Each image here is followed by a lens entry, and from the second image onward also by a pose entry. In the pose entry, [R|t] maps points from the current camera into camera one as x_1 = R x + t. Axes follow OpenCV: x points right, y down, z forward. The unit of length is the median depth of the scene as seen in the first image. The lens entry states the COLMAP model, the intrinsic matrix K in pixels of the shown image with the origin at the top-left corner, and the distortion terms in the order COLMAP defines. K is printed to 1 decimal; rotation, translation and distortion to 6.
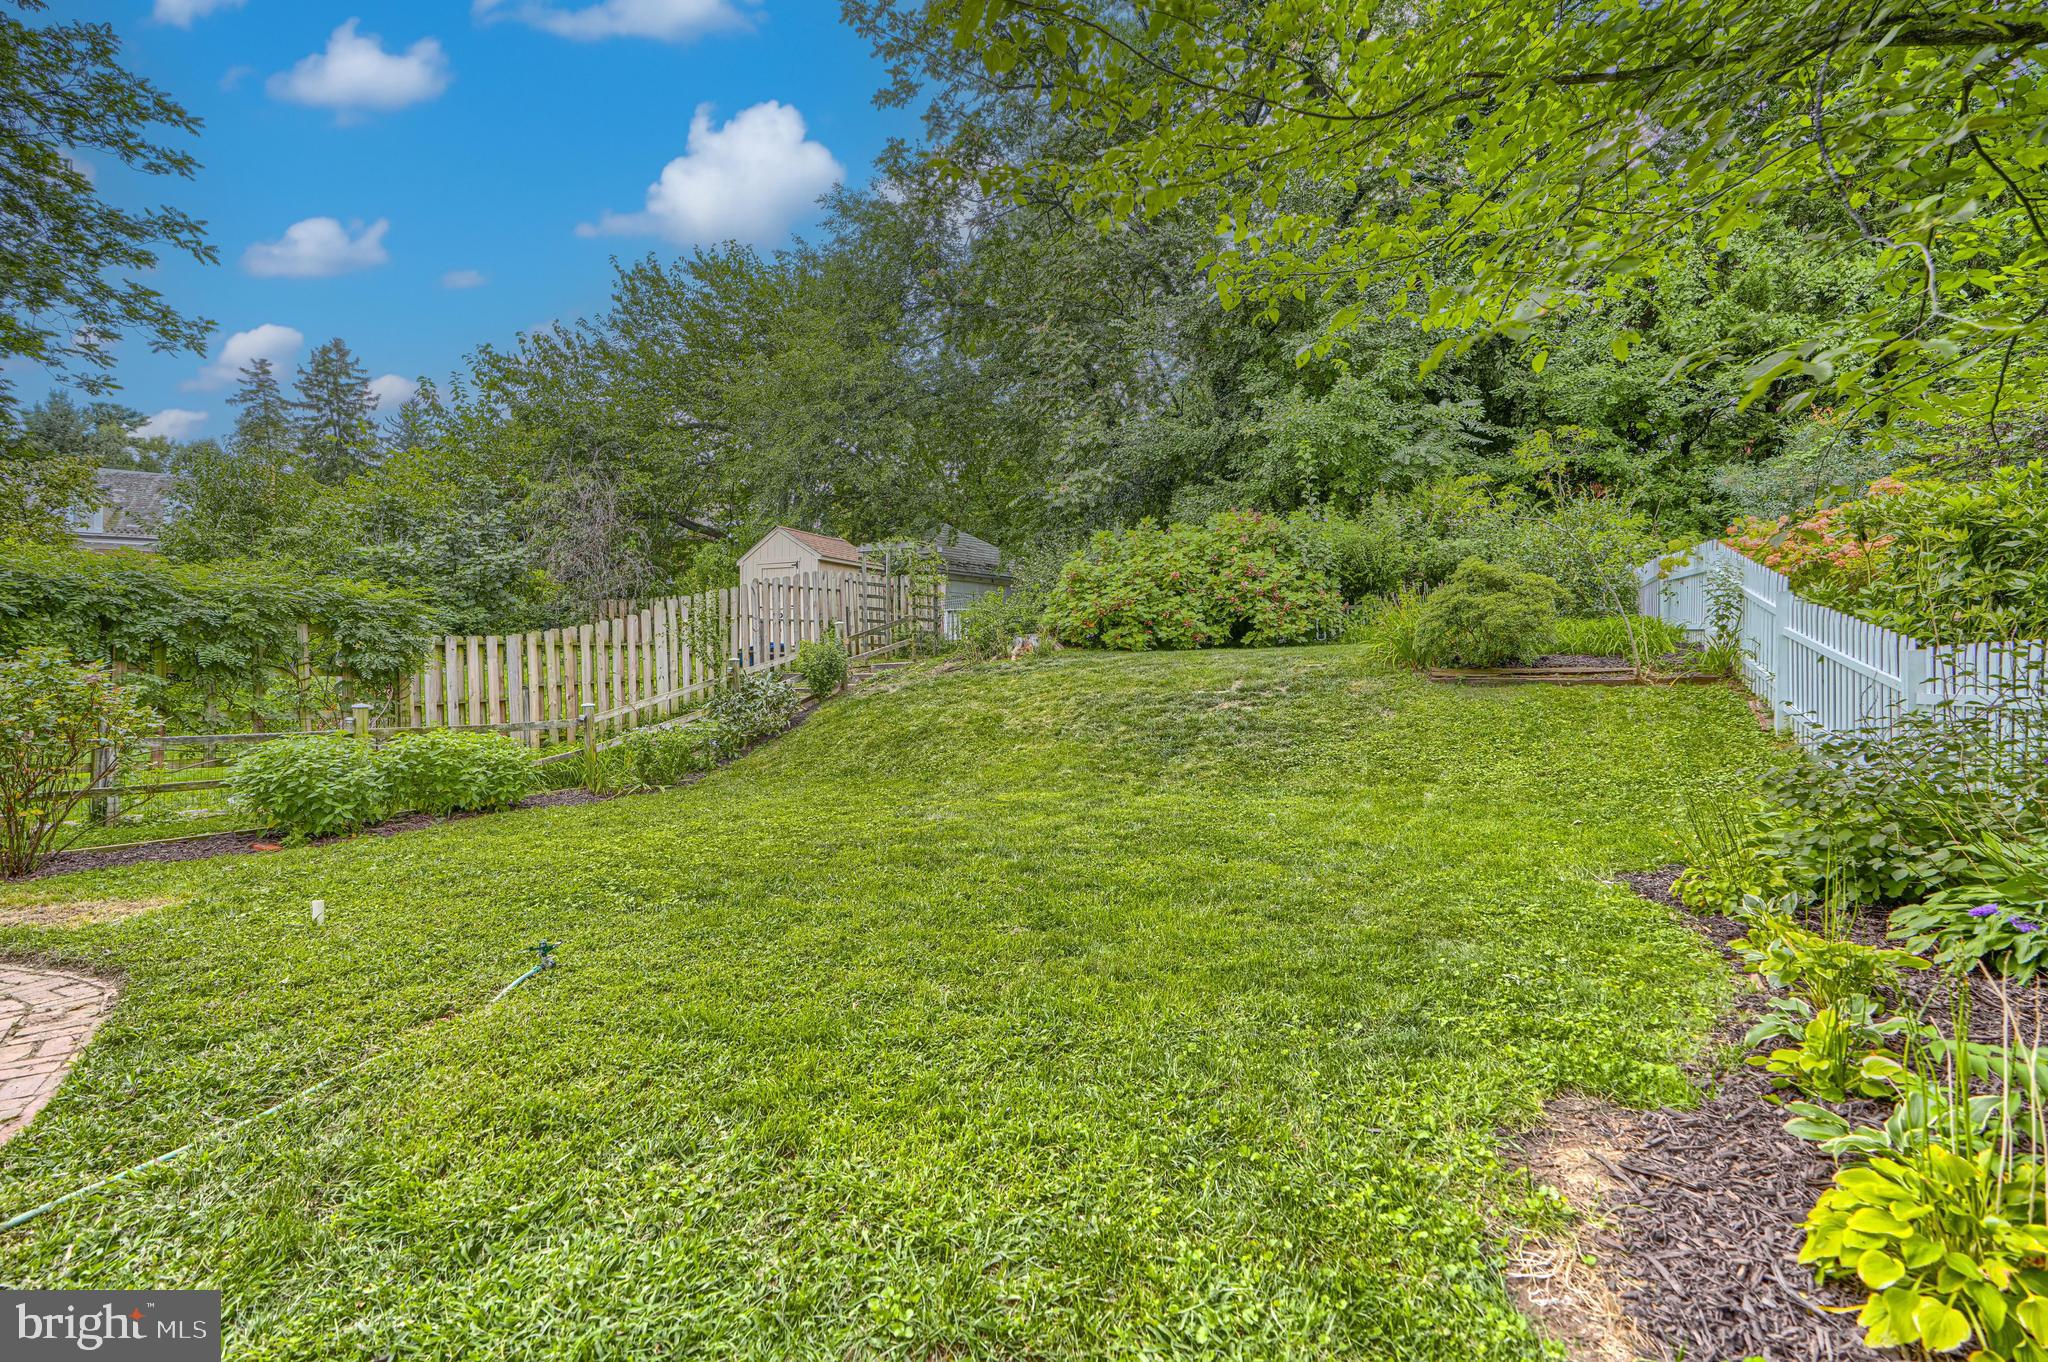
lens RADIAL K [[933.1, 0, 1013.6], [0, 933.1, 692.8], [0, 0, 1]] dist [-0.000192, 0.001969]
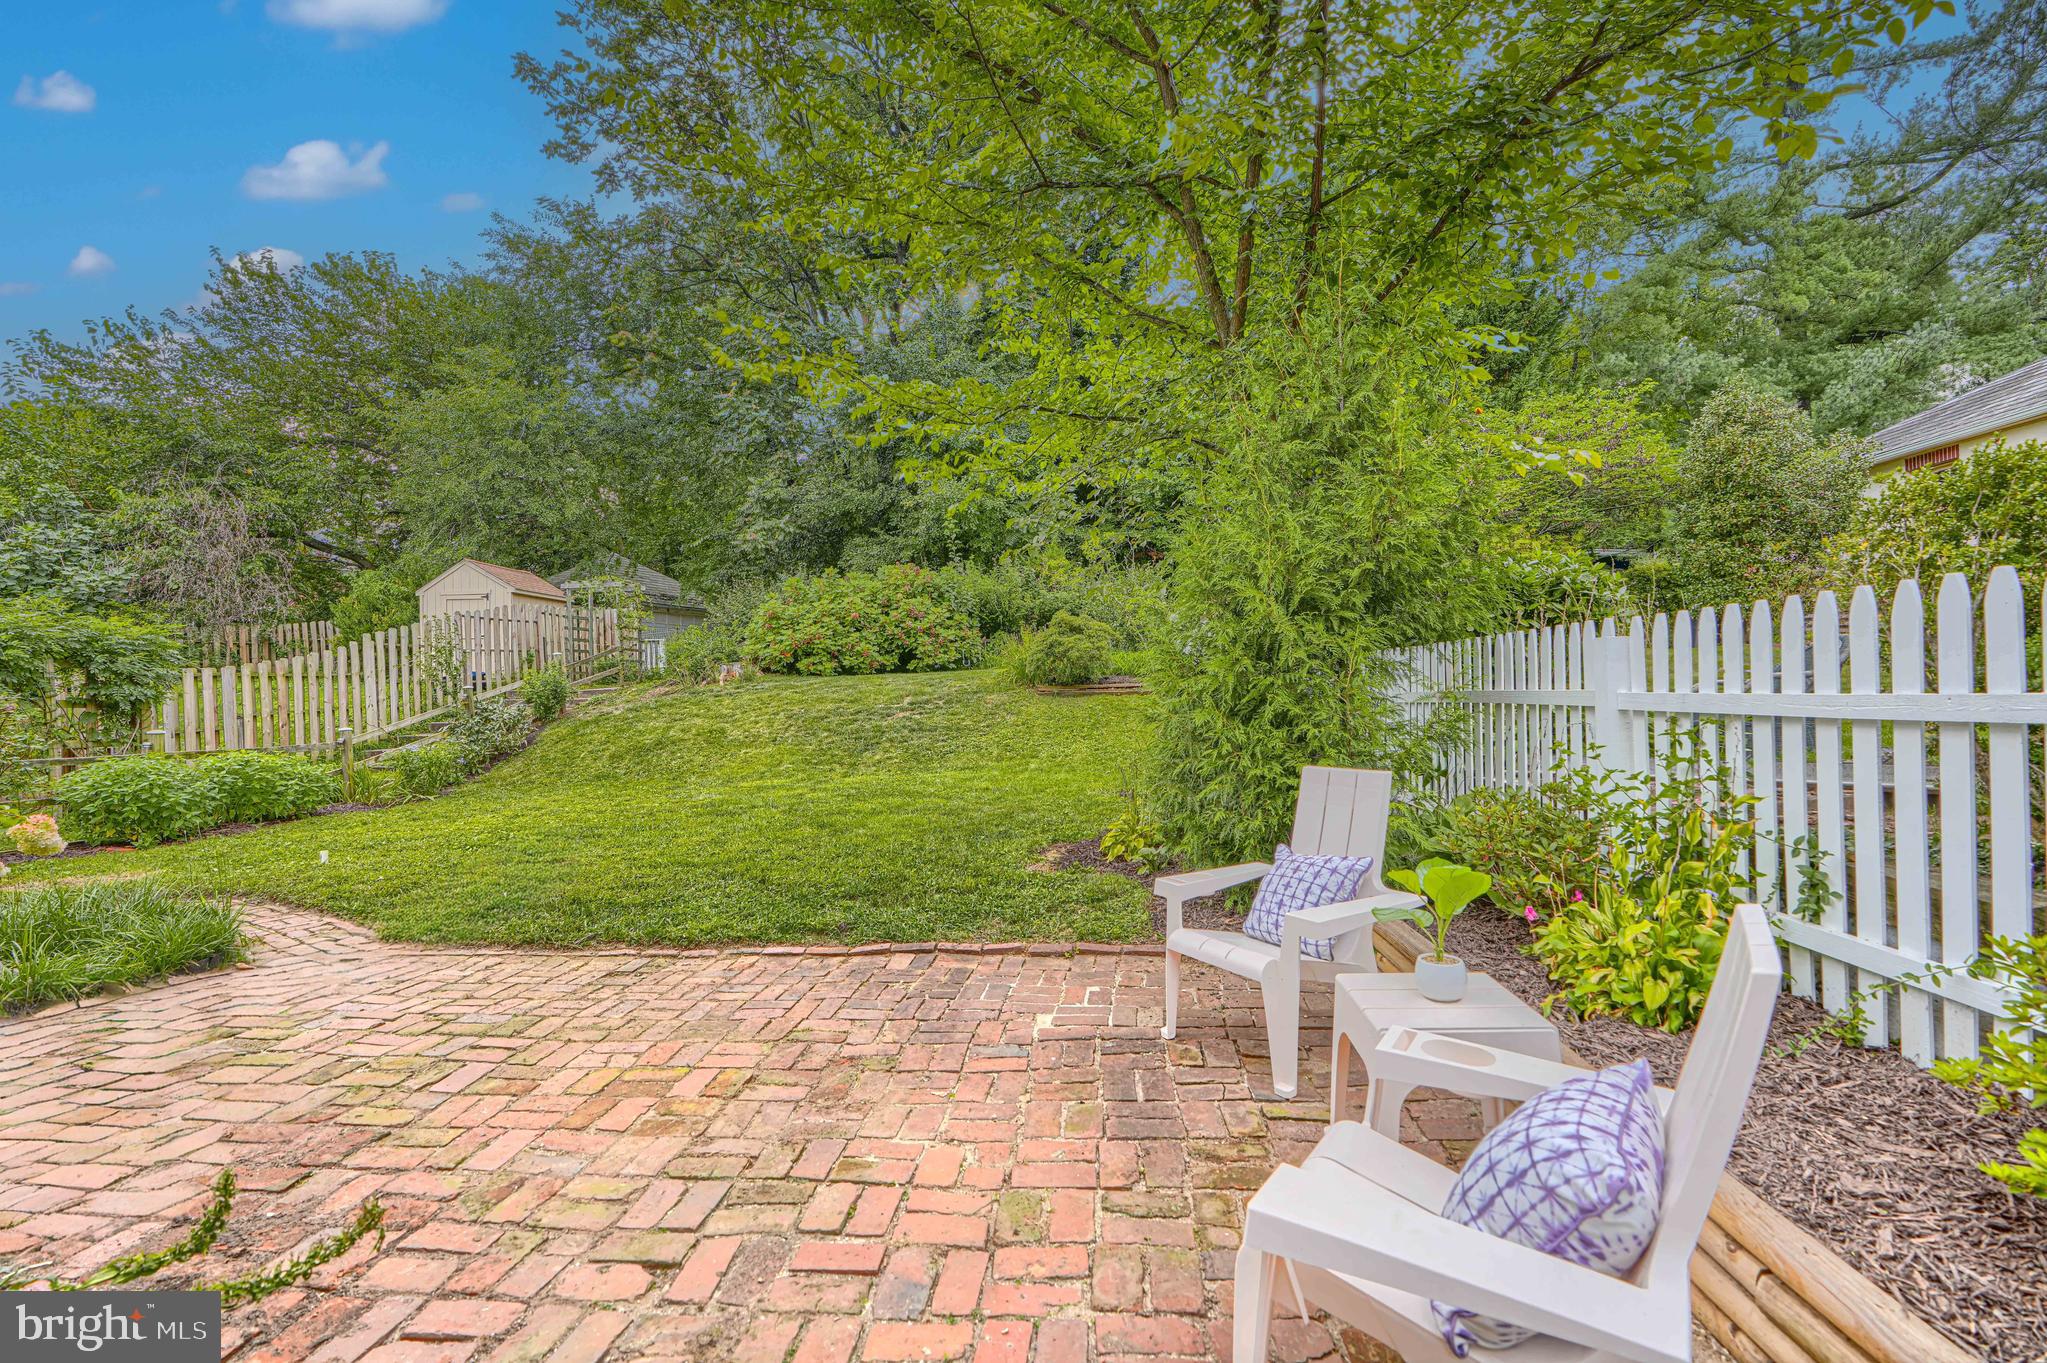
lens RADIAL K [[932.6, 0, 1016.9], [0, 932.6, 694.3], [0, 0, 1]] dist [-0.000192, 0.001969]
pose [[0.932181, -0.017491, 0.361571, -0.080530], [0.025948, 0.999491, -0.018547, 0.009564], [-0.361063, 0.026671, 0.932160, -0.252483]]
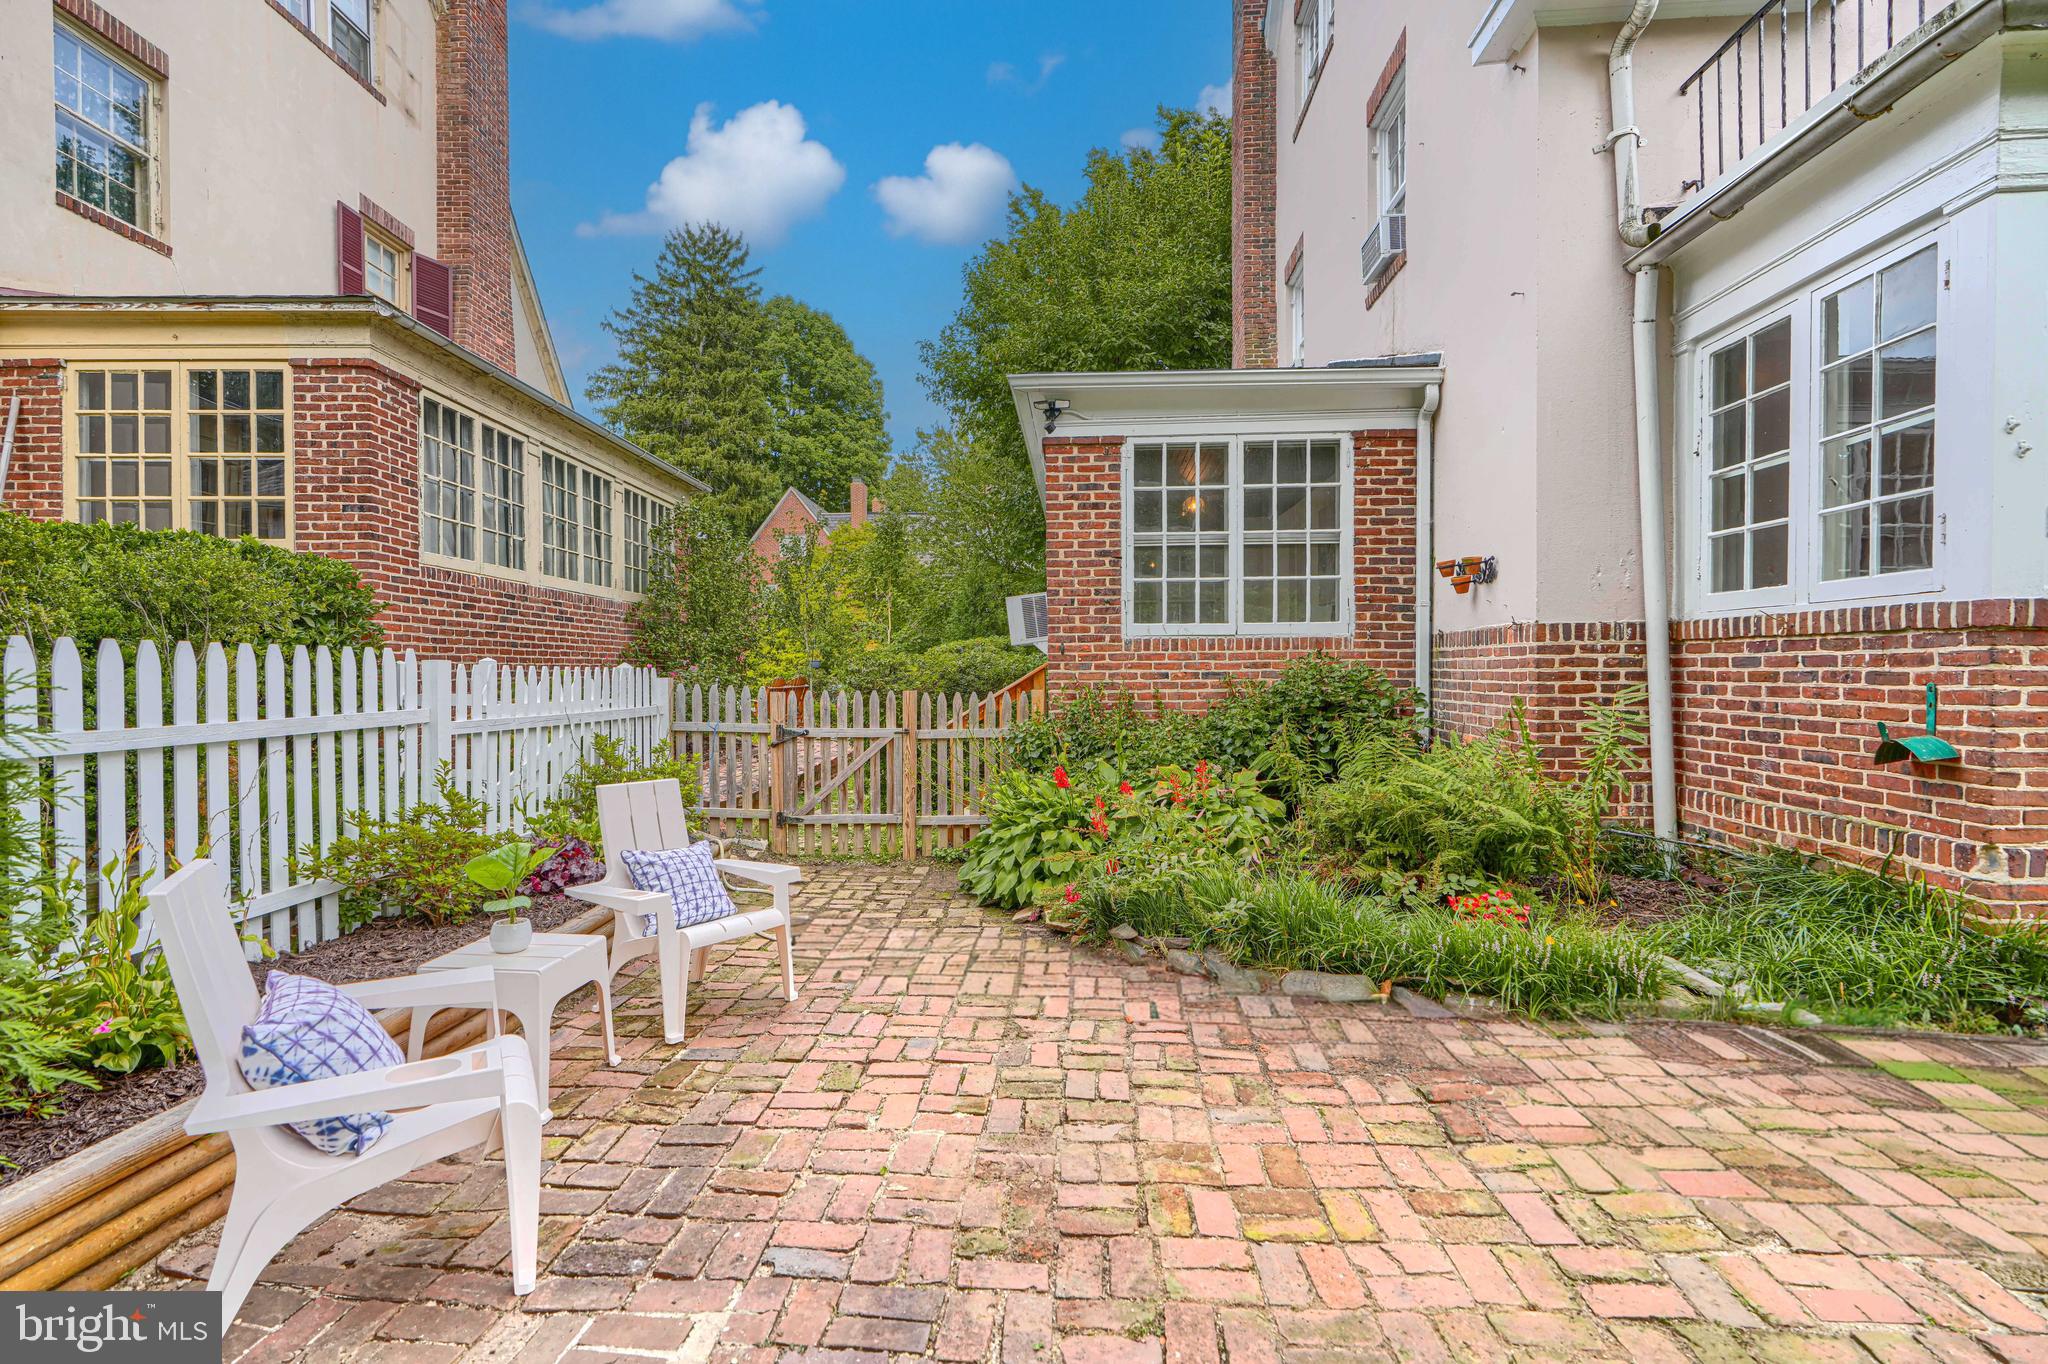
lens RADIAL K [[933.1, 0, 1026.1], [0, 933.1, 684.6], [0, 0, 1]] dist [-0.000192, 0.001969]
pose [[-0.915787, 0.005705, -0.401625, 0.483980], [-0.005943, 0.999597, 0.027750, -0.072270], [0.401621, 0.027800, -0.915384, 1.731904]]
